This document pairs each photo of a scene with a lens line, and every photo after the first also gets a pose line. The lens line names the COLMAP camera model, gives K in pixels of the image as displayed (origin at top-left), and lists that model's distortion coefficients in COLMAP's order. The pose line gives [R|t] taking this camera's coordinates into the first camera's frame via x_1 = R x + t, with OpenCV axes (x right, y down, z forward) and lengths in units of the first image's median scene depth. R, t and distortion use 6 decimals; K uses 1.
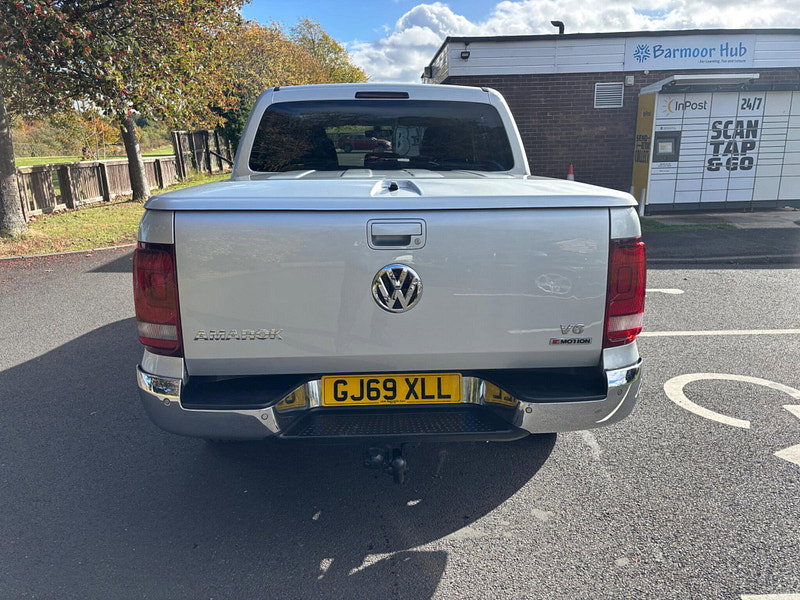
lens RADIAL K [[616.1, 0, 390.8], [0, 616.1, 292.6], [0, 0, 1]] dist [0.092973, -0.081451]
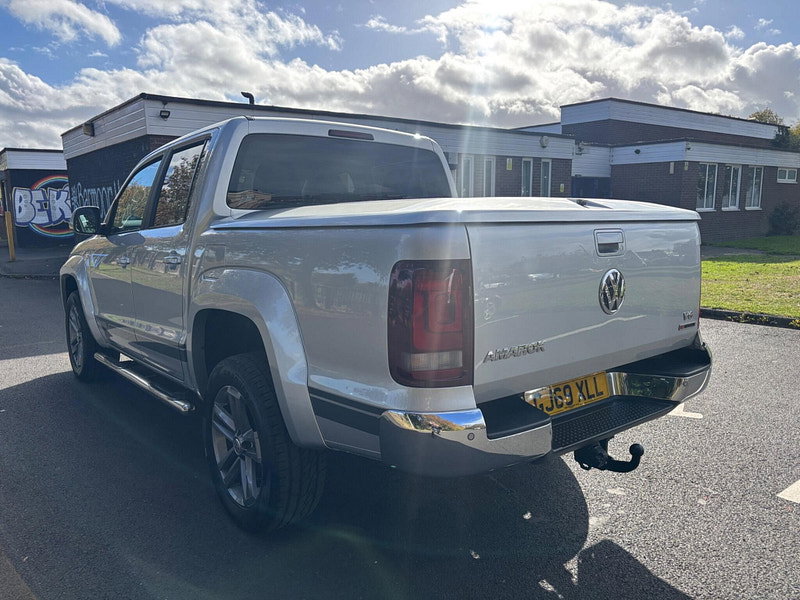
lens RADIAL K [[628.0, 0, 400.6], [0, 628.0, 296.7], [0, 0, 1]] dist [0.054137, -0.054990]
pose [[0.804587, -0.076087, 0.588940, -0.850880], [0.140405, 0.988012, -0.064172, 0.019585], [-0.576997, 0.134322, 0.805625, 0.274810]]
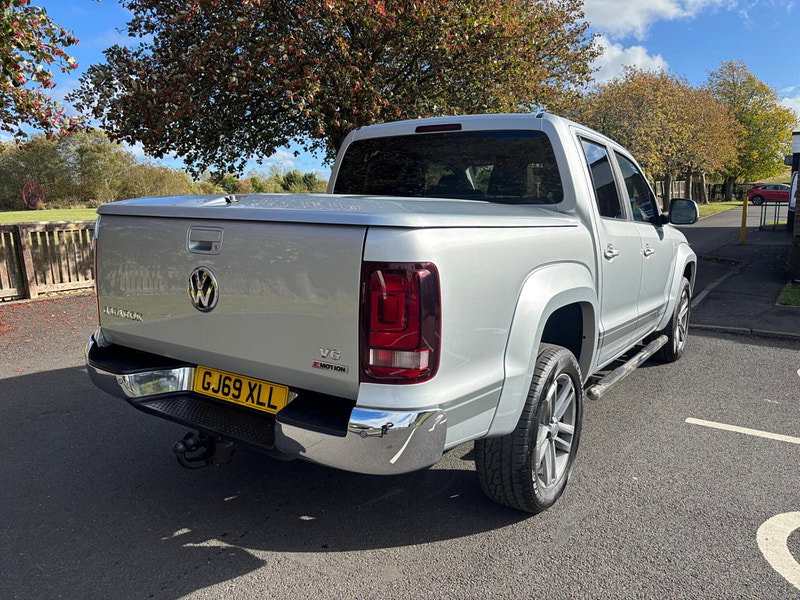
lens RADIAL K [[614.9, 0, 379.2], [0, 614.9, 296.4], [0, 0, 1]] dist [0.055602, -0.055113]
pose [[0.788860, 0.104969, -0.605543, 0.825245], [-0.151503, 0.988113, -0.026082, -0.011807], [0.595607, 0.112316, 0.795385, 0.274180]]
